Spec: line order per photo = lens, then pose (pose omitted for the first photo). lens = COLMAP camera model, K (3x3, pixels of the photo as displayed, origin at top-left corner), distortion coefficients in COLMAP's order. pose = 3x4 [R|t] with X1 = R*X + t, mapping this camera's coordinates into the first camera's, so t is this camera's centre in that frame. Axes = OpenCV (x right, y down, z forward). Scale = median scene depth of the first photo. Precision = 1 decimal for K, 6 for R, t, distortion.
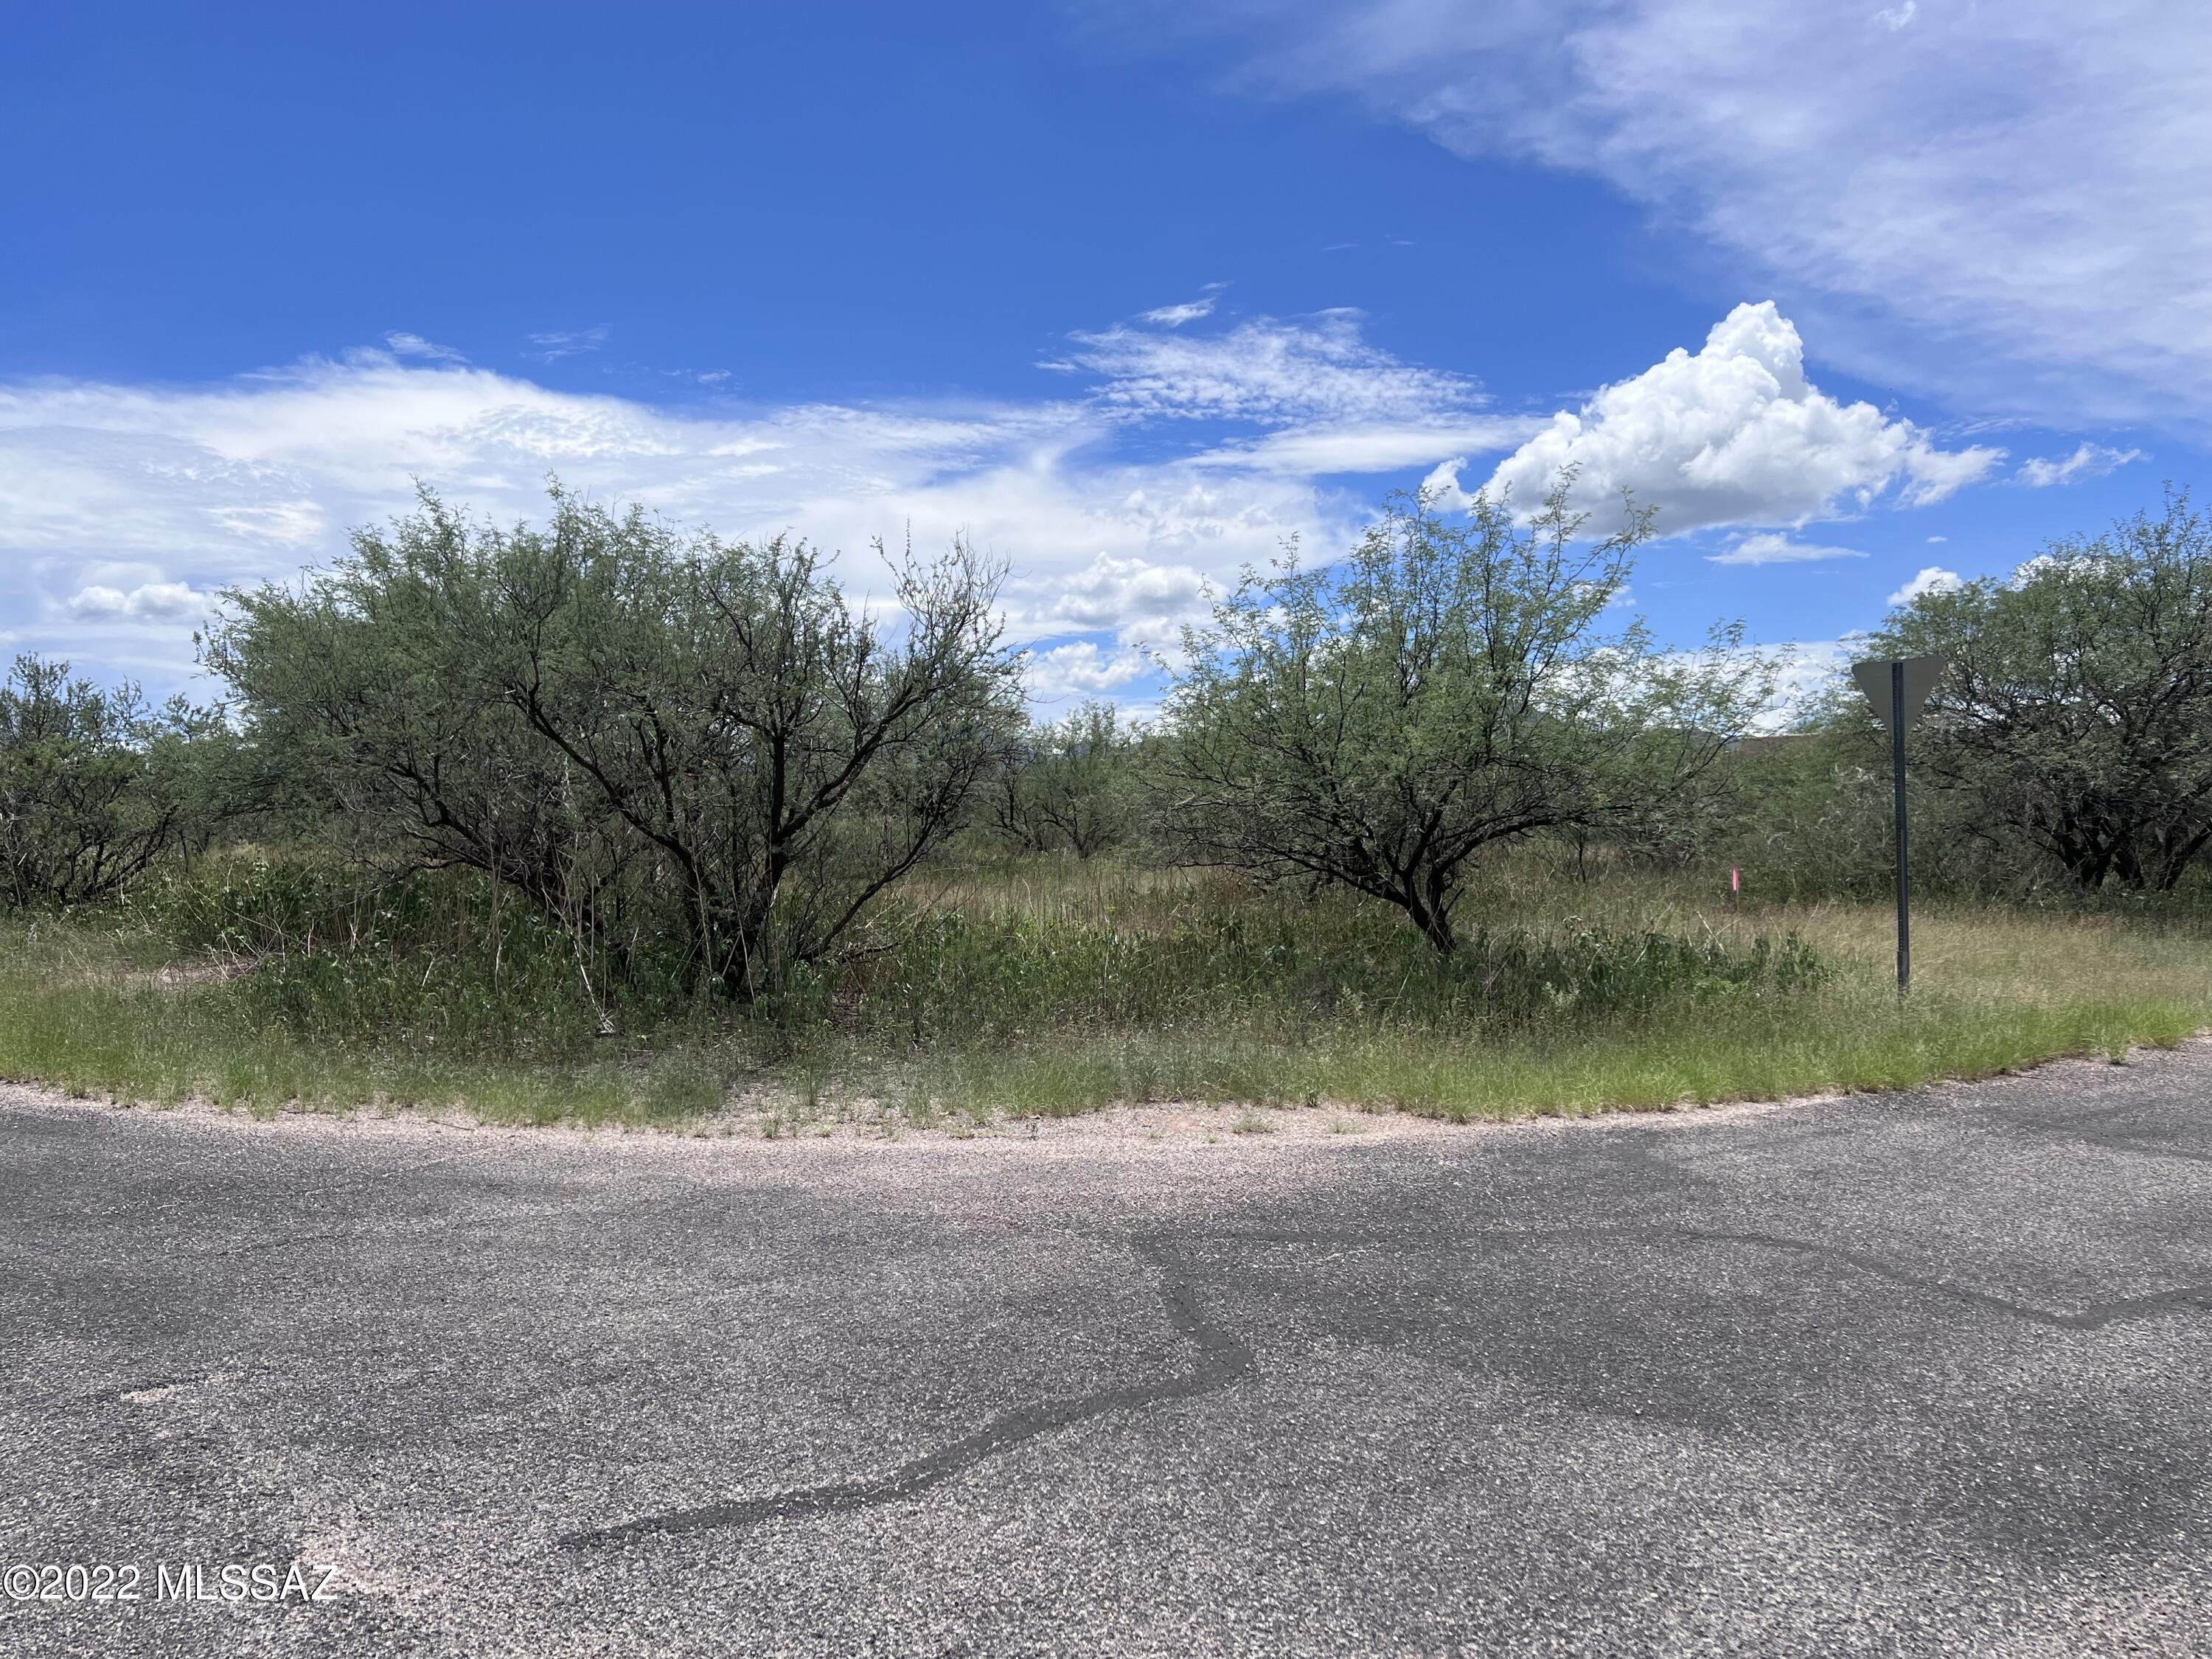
lens RADIAL K [[1674.6, 0, 1102.6], [0, 1674.6, 826.9], [0, 0, 1]] dist [0.066694, -0.071902]
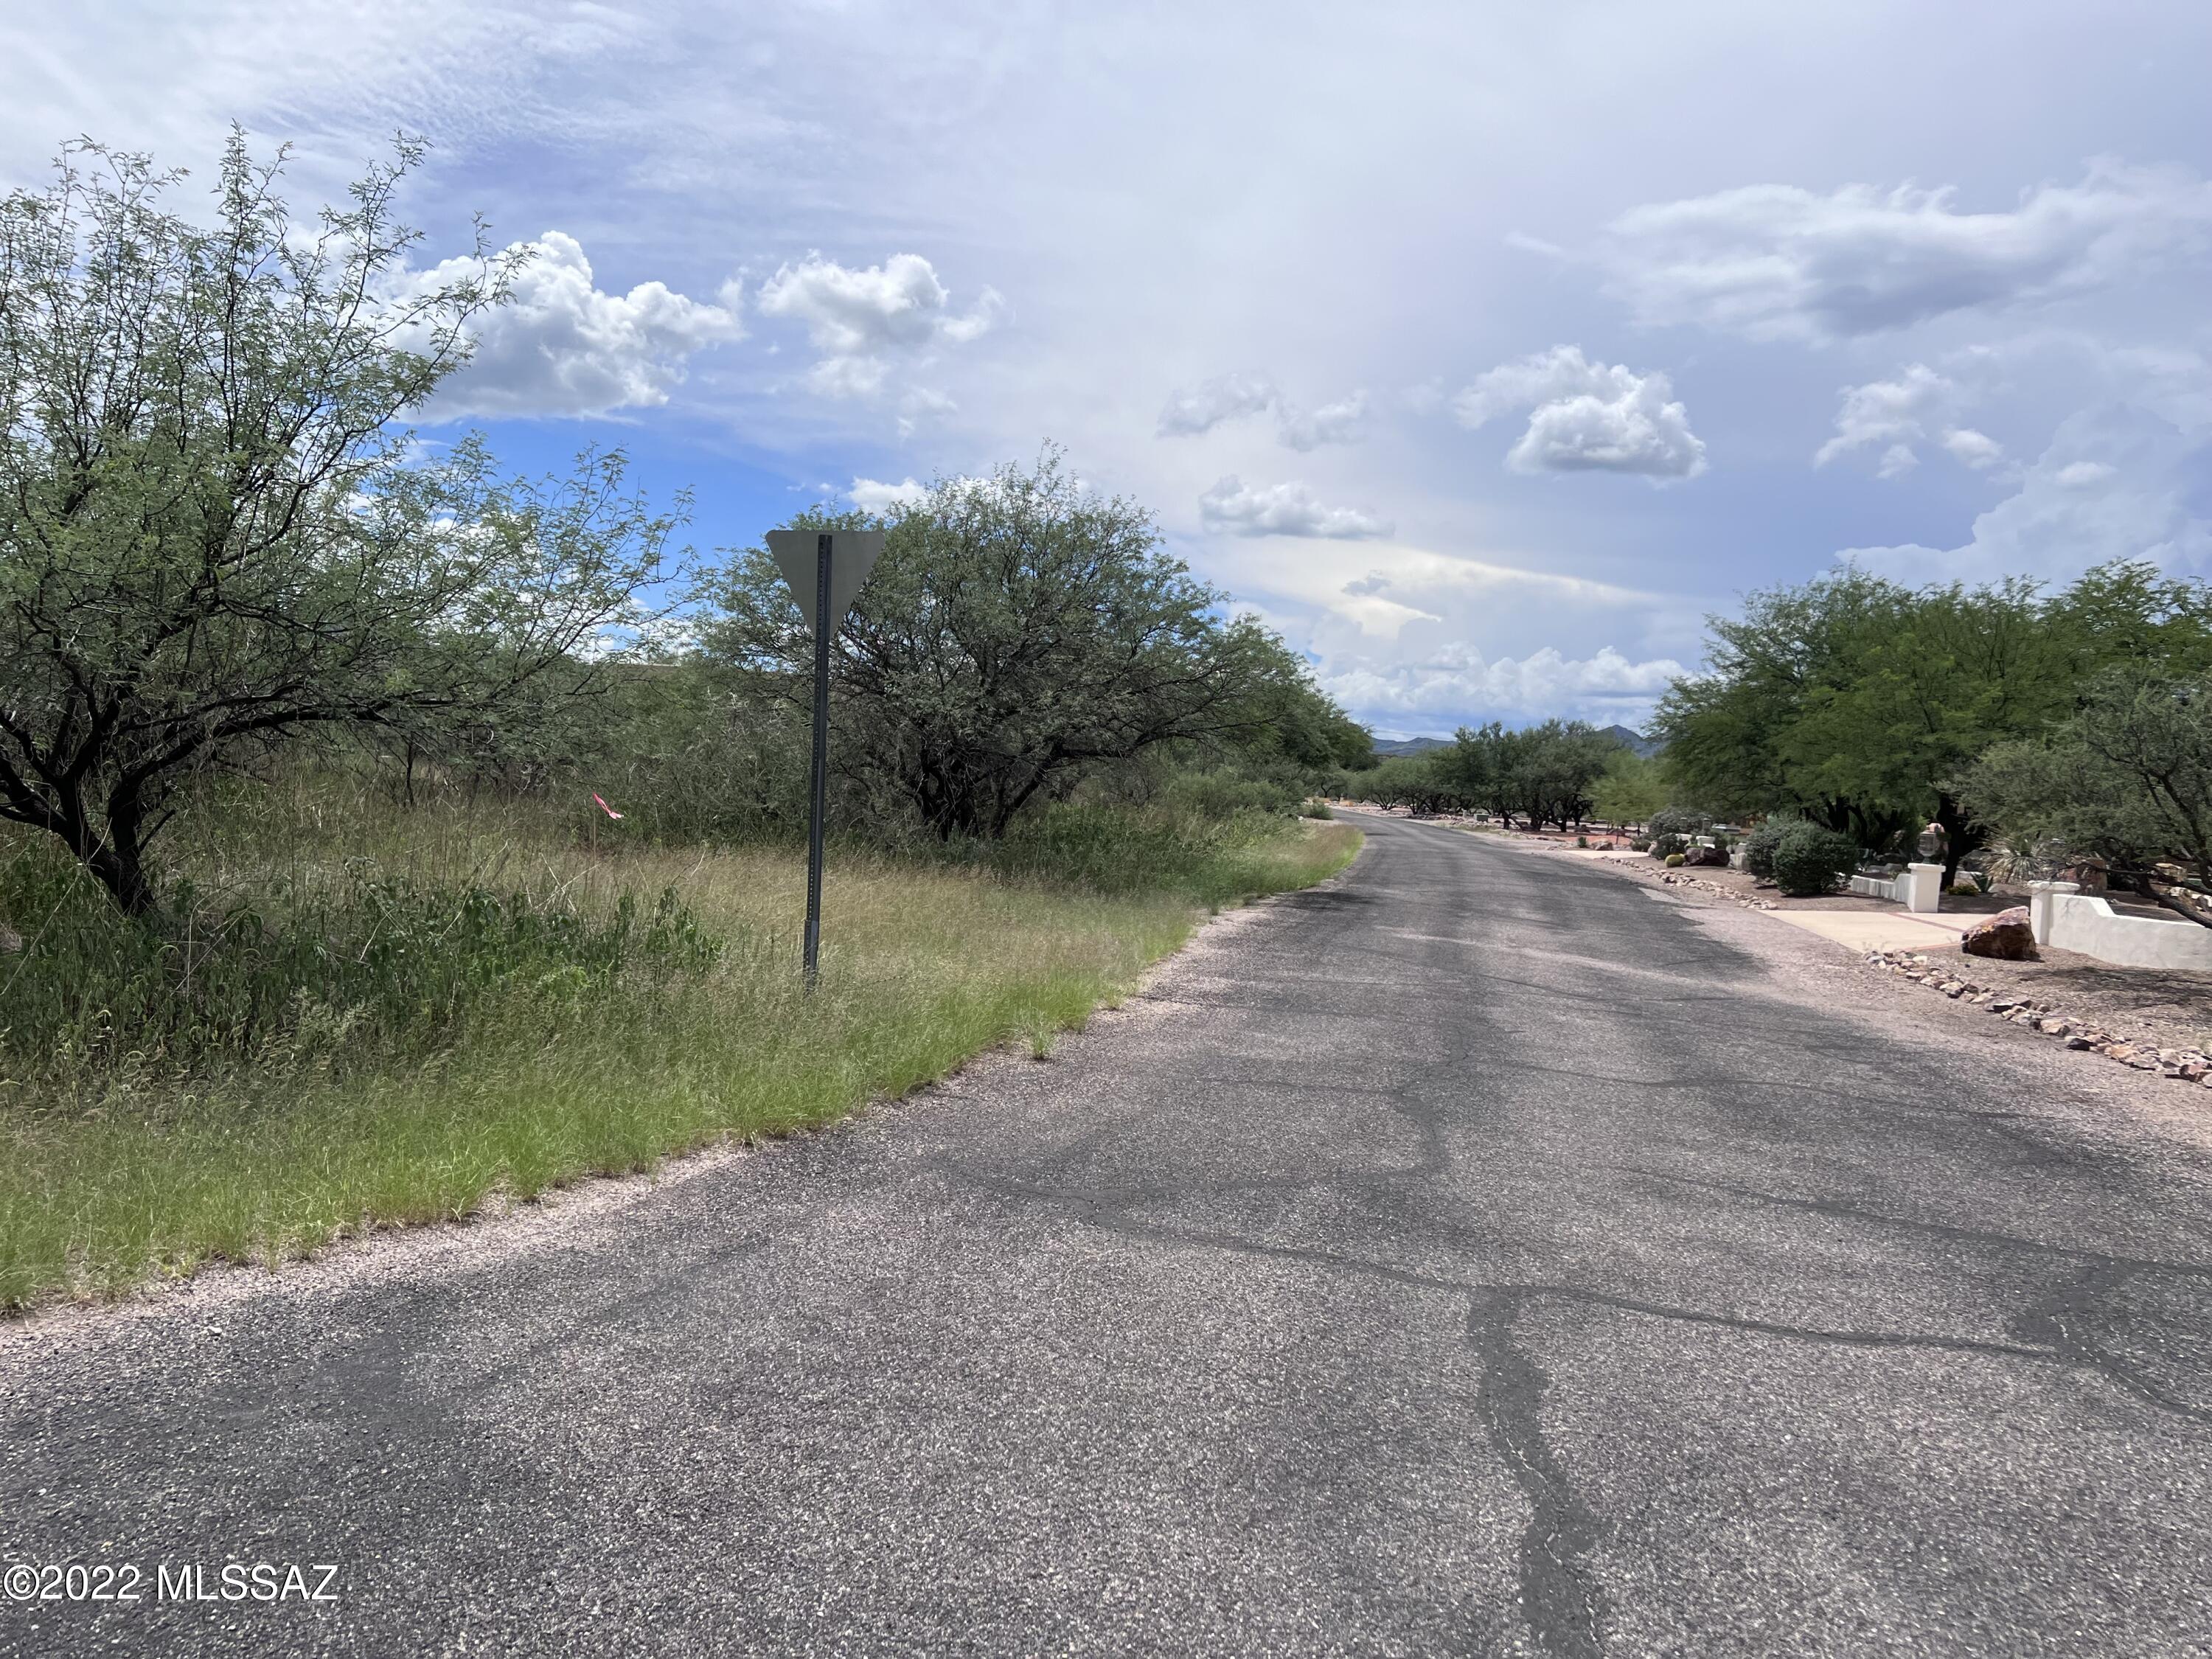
lens RADIAL K [[1674.6, 0, 1120.5], [0, 1674.6, 845.0], [0, 0, 1]] dist [0.066694, -0.071902]
pose [[0.785540, 0.031309, 0.618018, 0.118488], [-0.065223, 0.997345, 0.032377, 0.006805], [-0.615364, -0.065743, 0.785497, 0.331518]]
